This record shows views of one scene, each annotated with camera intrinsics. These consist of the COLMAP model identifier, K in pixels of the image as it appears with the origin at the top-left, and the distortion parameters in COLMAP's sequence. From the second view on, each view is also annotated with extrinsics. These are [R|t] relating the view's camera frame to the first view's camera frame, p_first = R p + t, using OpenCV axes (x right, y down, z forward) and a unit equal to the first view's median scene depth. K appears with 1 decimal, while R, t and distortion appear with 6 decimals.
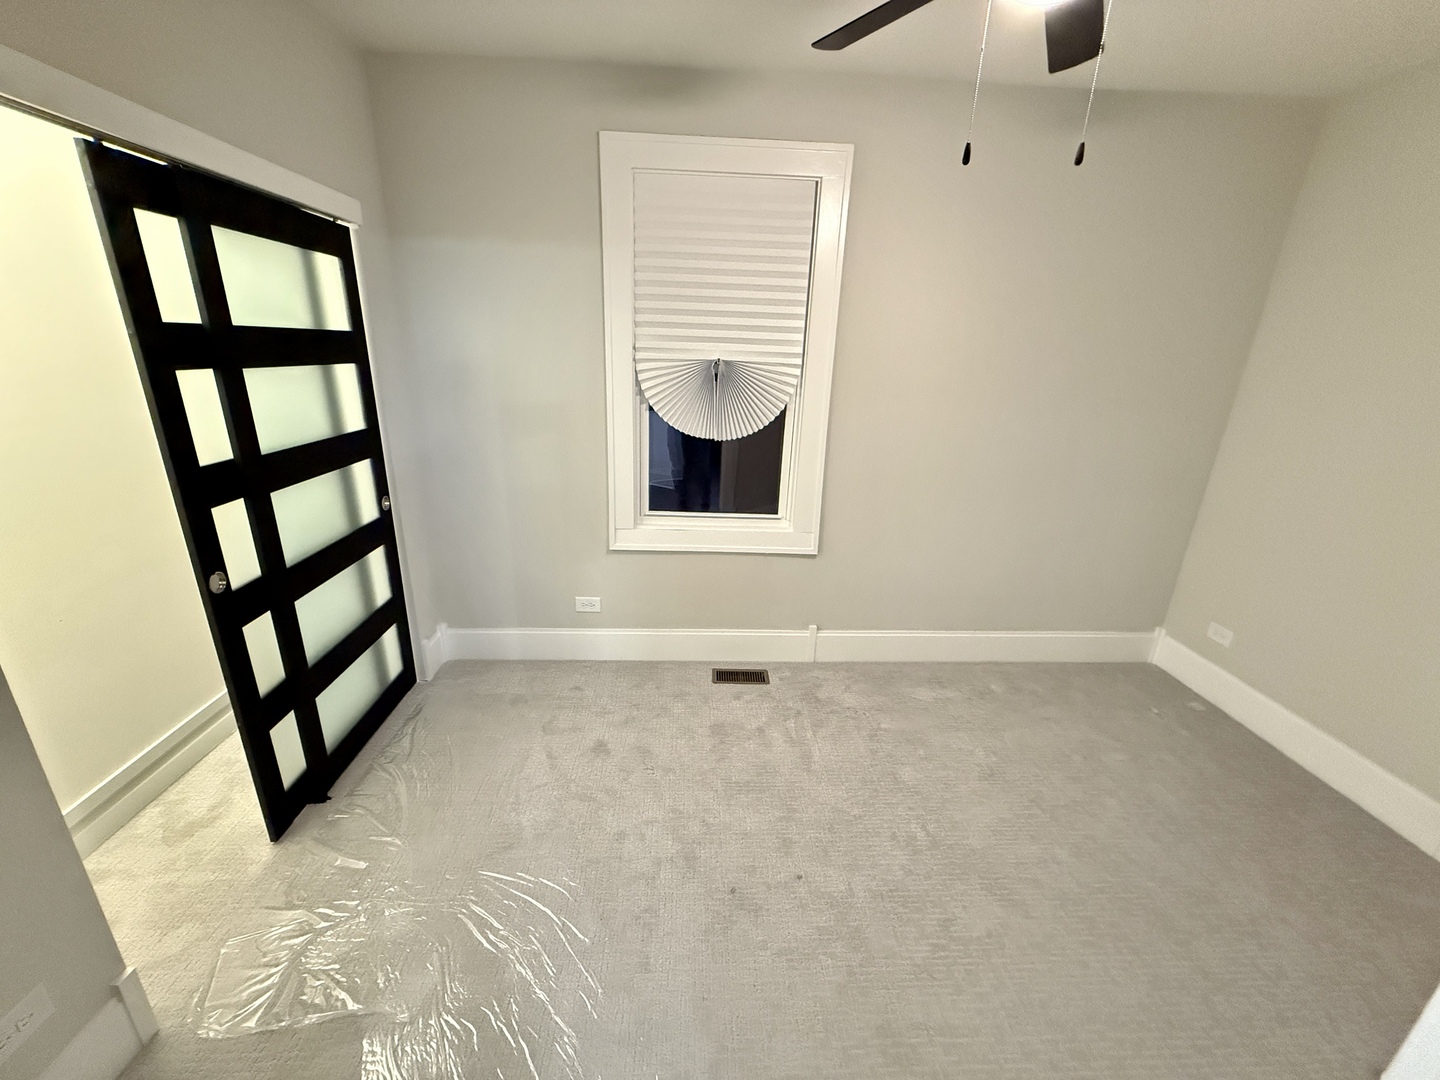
lens RADIAL K [[545.5, 0, 742.5], [0, 545.5, 538.1], [0, 0, 1]] dist [0.001091, 0.000179]
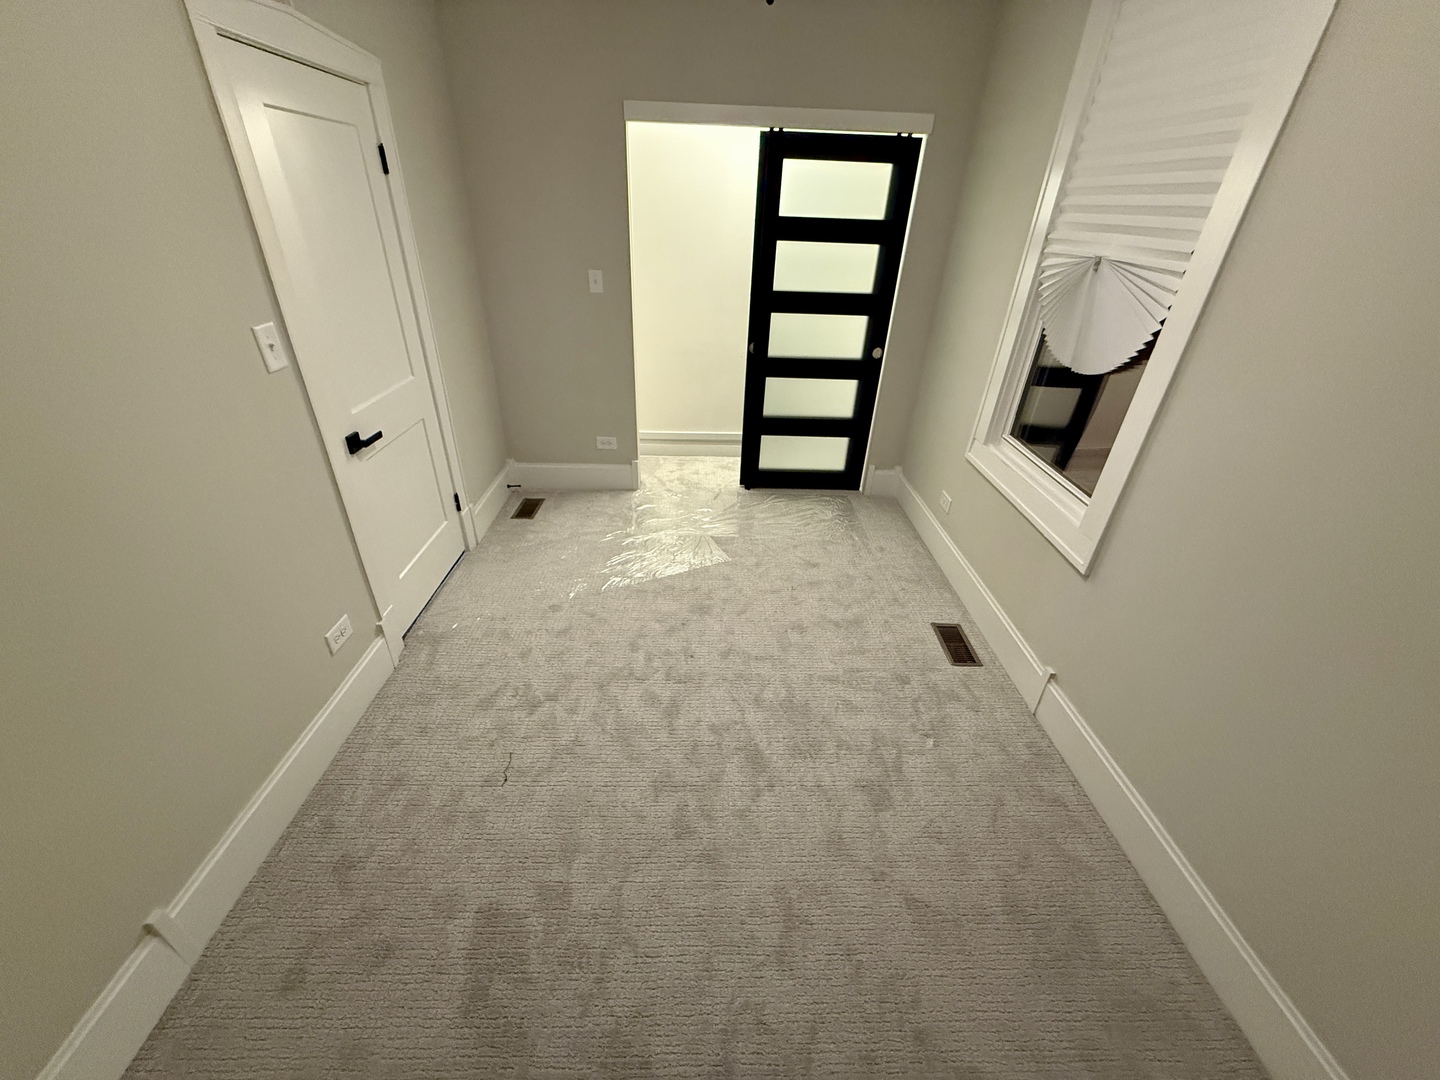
lens RADIAL K [[573.3, 0, 716.4], [0, 573.3, 542.3], [0, 0, 1]] dist [0.000905, 0.000153]
pose [[-0.028285, 0.482294, -0.875553, 0.756840], [-0.339933, 0.819059, 0.462156, -0.178644], [0.940024, 0.310701, 0.140780, 0.481597]]
